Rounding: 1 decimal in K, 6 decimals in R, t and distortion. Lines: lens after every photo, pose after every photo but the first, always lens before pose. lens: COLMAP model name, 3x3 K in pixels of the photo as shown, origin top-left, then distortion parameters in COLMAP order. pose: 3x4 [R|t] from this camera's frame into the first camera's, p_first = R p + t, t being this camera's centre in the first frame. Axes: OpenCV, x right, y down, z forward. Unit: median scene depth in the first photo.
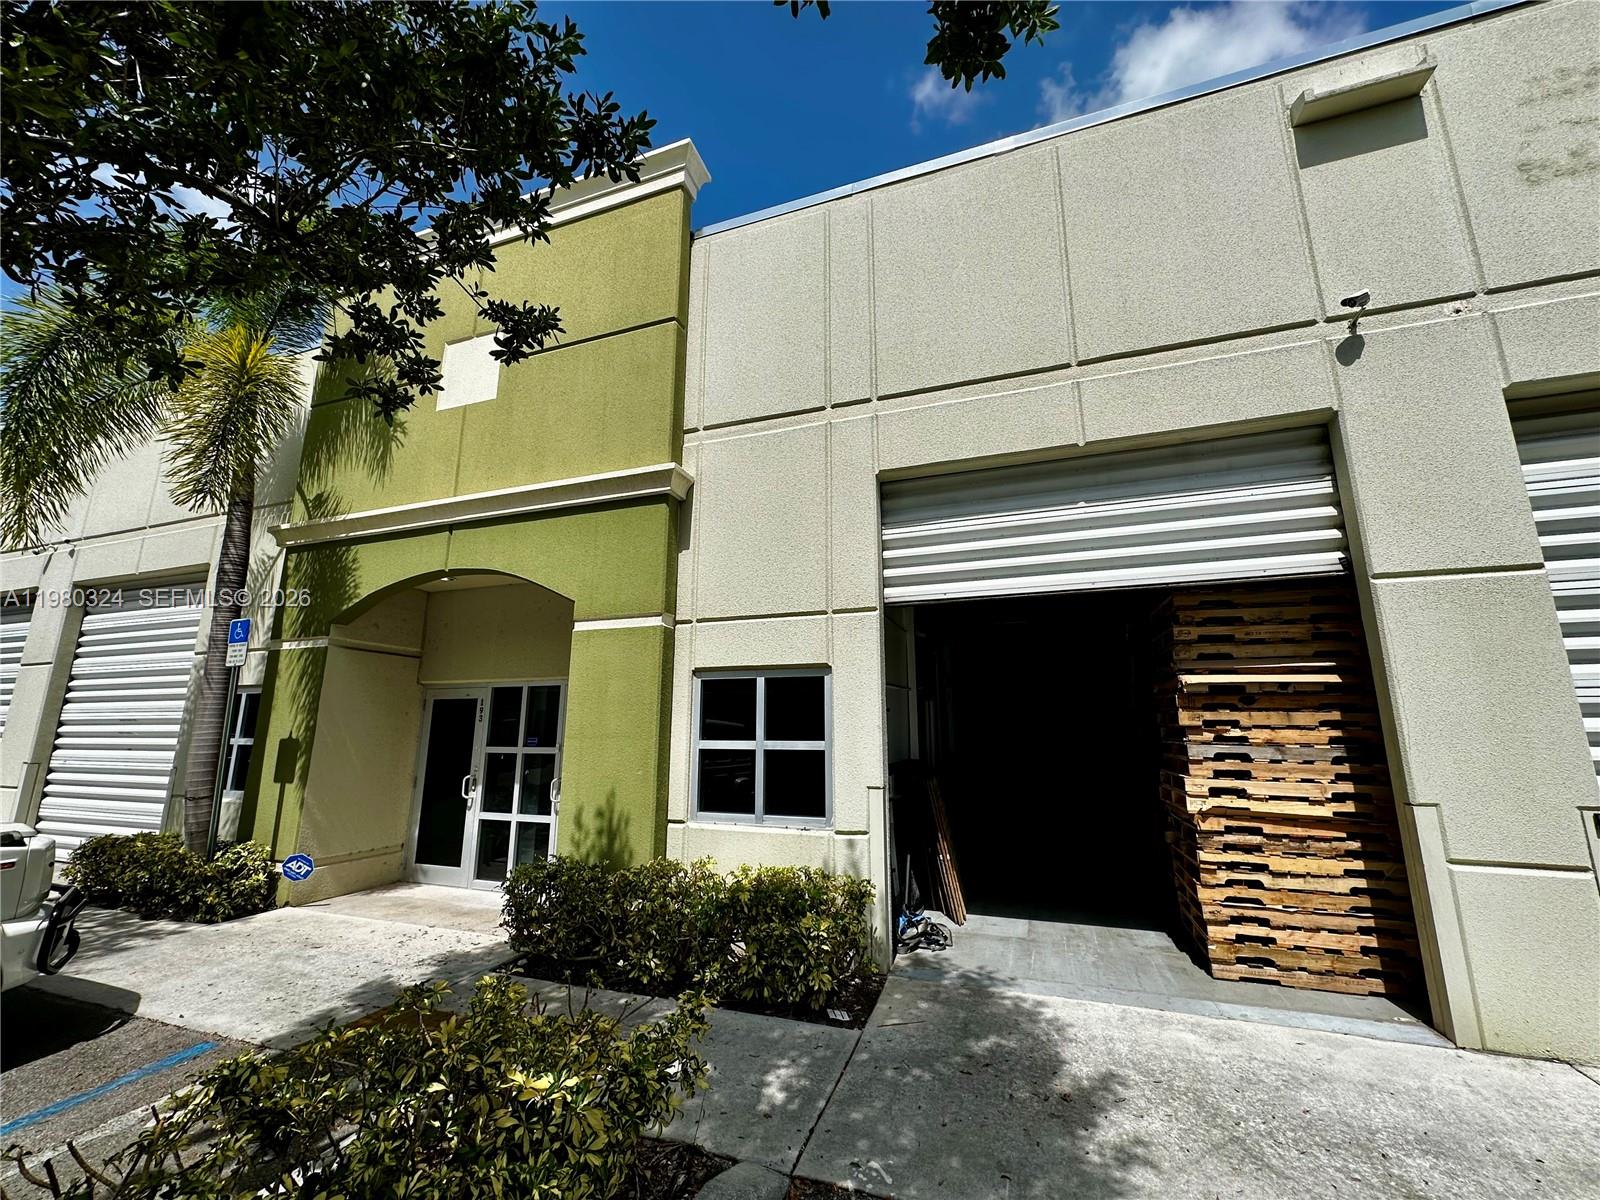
lens RADIAL K [[635.2, 0, 803.7], [0, 635.2, 606.0], [0, 0, 1]] dist [-0.003577, 0.001280]
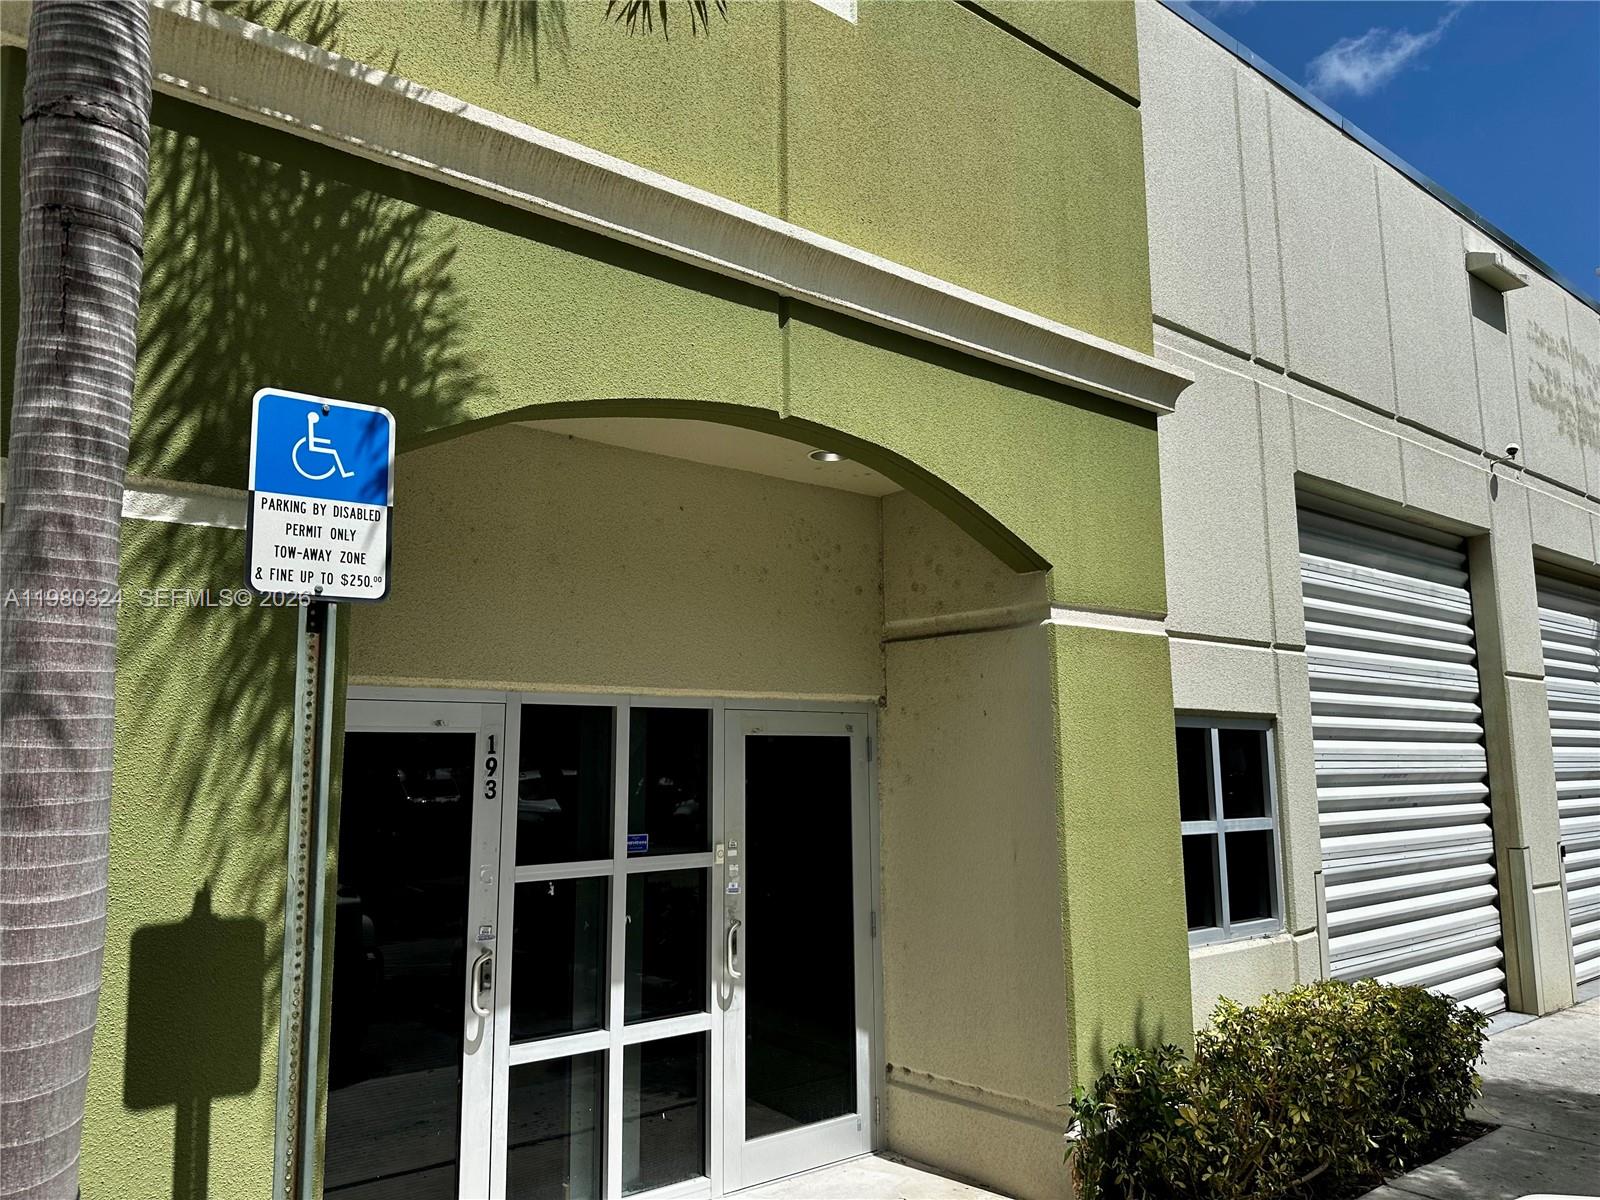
lens RADIAL K [[1126.9, 0, 801.8], [0, 1126.9, 612.1], [0, 0, 1]] dist [0.051608, -0.067269]
pose [[0.527244, 0.112921, 0.842177, -1.386610], [-0.159644, 0.986645, -0.032346, 0.102414], [-0.834582, -0.117394, 0.538229, 0.749439]]
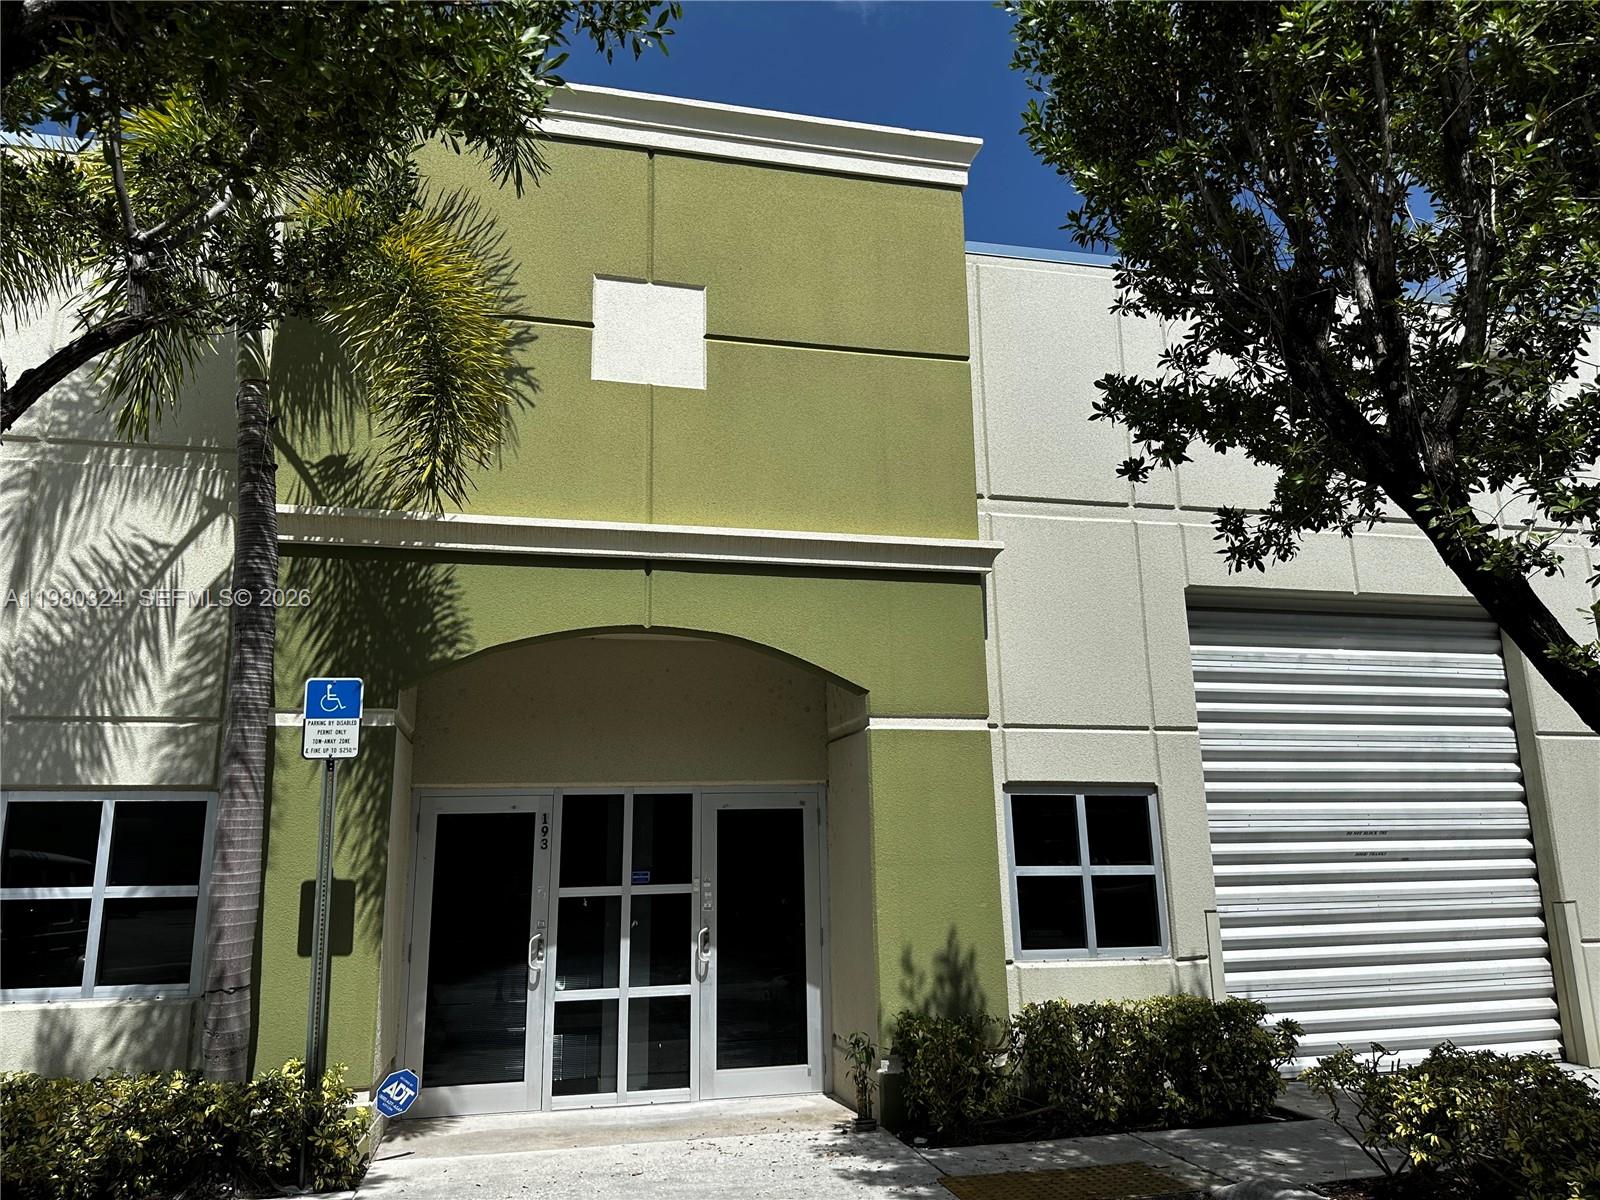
lens RADIAL K [[1126.9, 0, 810.1], [0, 1126.9, 589.3], [0, 0, 1]] dist [0.051608, -0.067269]
pose [[0.842695, 0.111824, 0.526651, -1.315512], [-0.089545, 0.993679, -0.067707, -0.036913], [-0.530893, 0.009898, 0.847381, -0.171716]]
